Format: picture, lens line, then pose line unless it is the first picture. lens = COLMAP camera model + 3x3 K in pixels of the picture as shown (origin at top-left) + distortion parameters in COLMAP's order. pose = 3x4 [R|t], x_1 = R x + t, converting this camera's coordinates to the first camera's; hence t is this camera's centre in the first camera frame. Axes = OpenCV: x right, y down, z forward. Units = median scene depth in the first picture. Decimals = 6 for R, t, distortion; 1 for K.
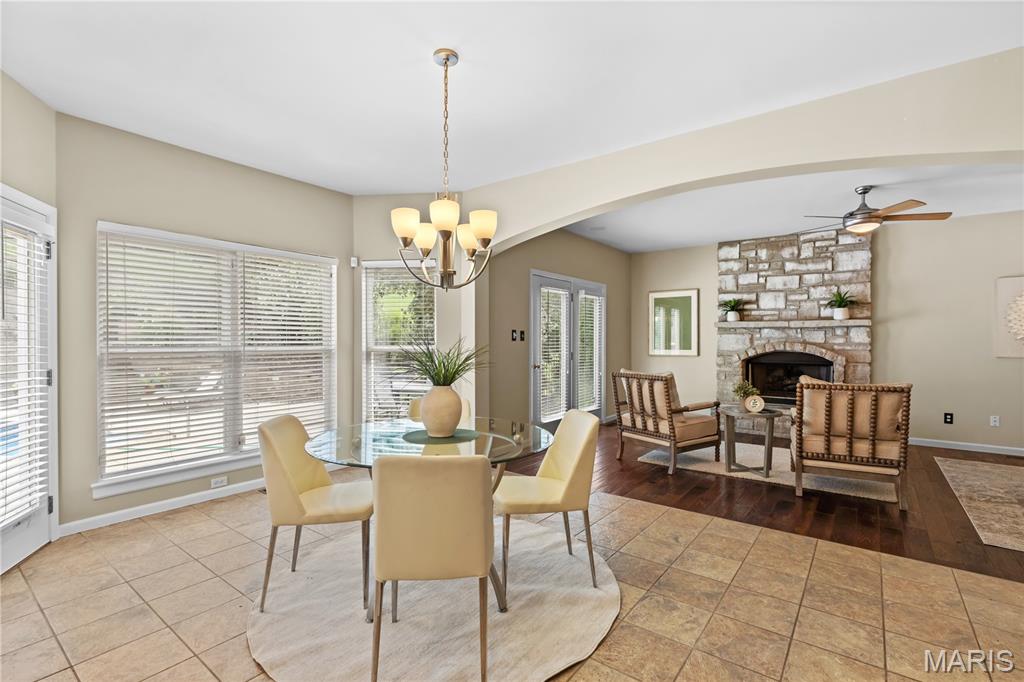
lens RADIAL K [[467.4, 0, 507.5], [0, 467.4, 343.2], [0, 0, 1]] dist [0.001449, -0.000743]
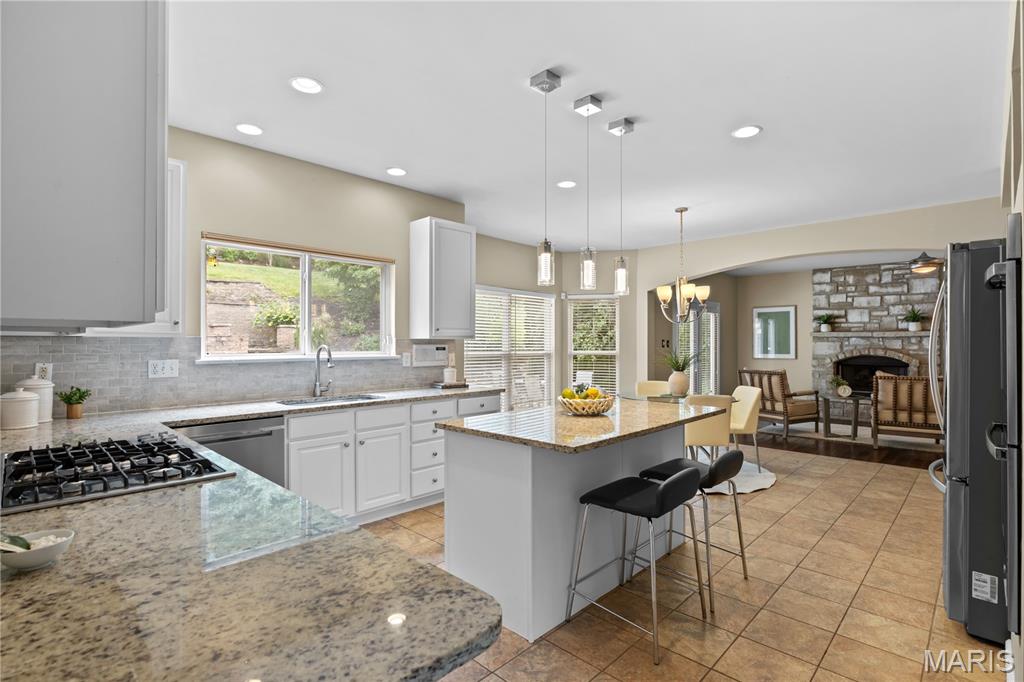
lens RADIAL K [[485.0, 0, 512.9], [0, 485.0, 341.9], [0, 0, 1]] dist [-0.004637, 0.001073]
pose [[0.993718, -0.000647, -0.111910, -0.235309], [-0.000395, 0.999957, -0.009289, -0.006988], [0.111911, 0.009275, 0.993675, -0.439782]]
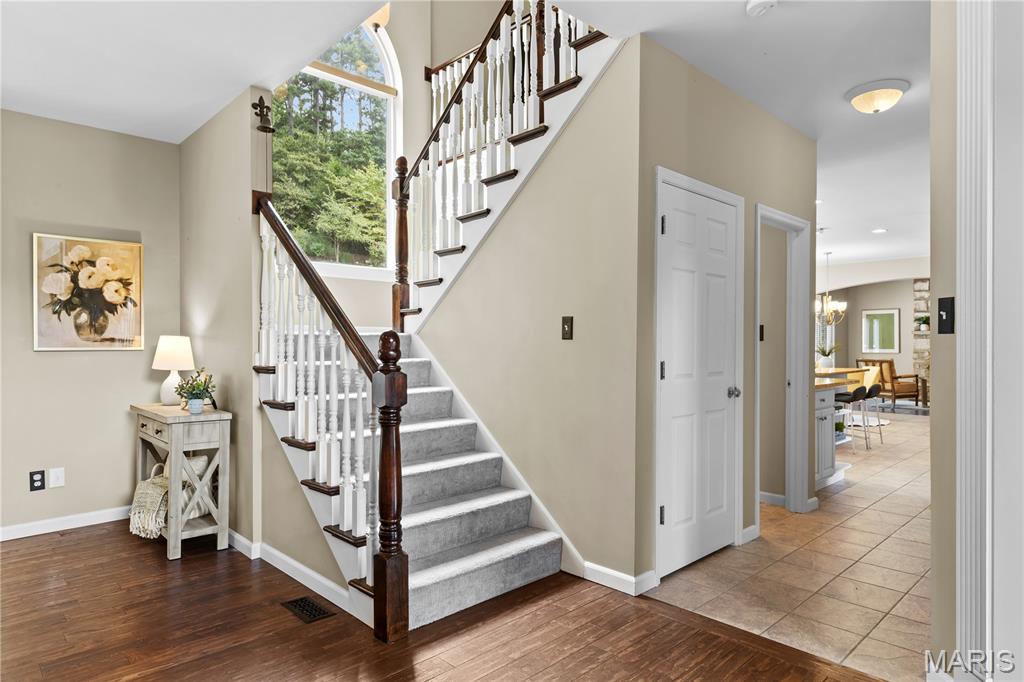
lens RADIAL K [[577.0, 0, 522.4], [0, 577.0, 342.5], [0, 0, 1]] dist [-0.000069, -0.000020]
pose [[0.988146, 0.000482, -0.153518, -0.598565], [-0.001289, 0.999986, -0.005157, 0.005493], [0.153514, 0.005294, 0.988132, -1.209503]]
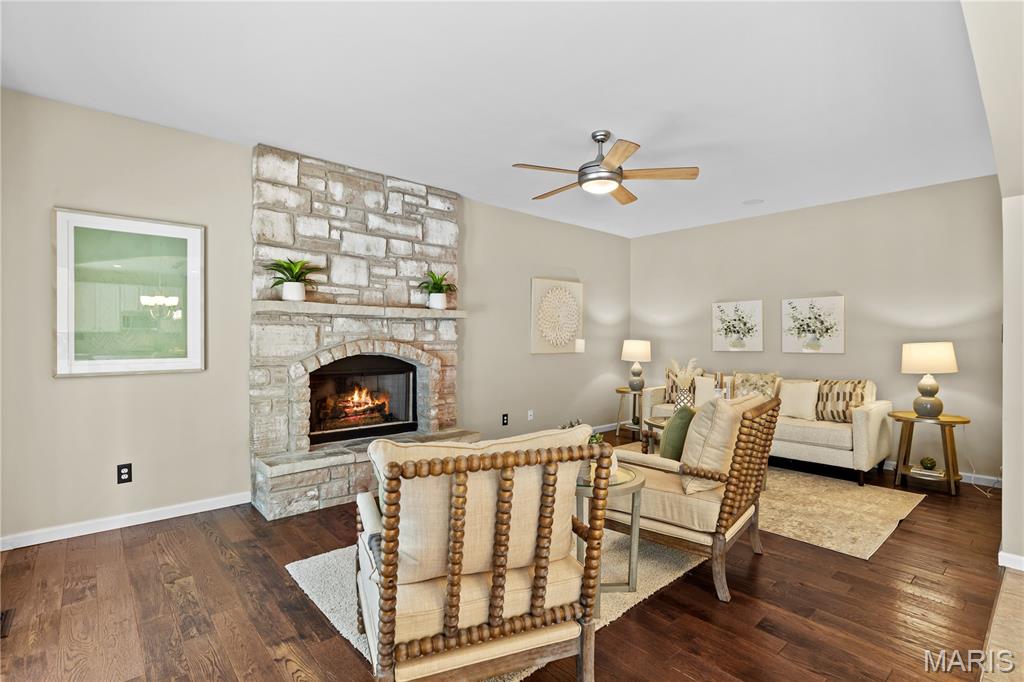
lens RADIAL K [[485.0, 0, 519.6], [0, 485.0, 337.9], [0, 0, 1]] dist [-0.004637, 0.001073]
pose [[0.172814, -0.000238, 0.984954, -0.017228], [0.002745, 0.999996, -0.000240, -0.004282], [-0.984951, 0.002746, 0.172814, 0.708333]]
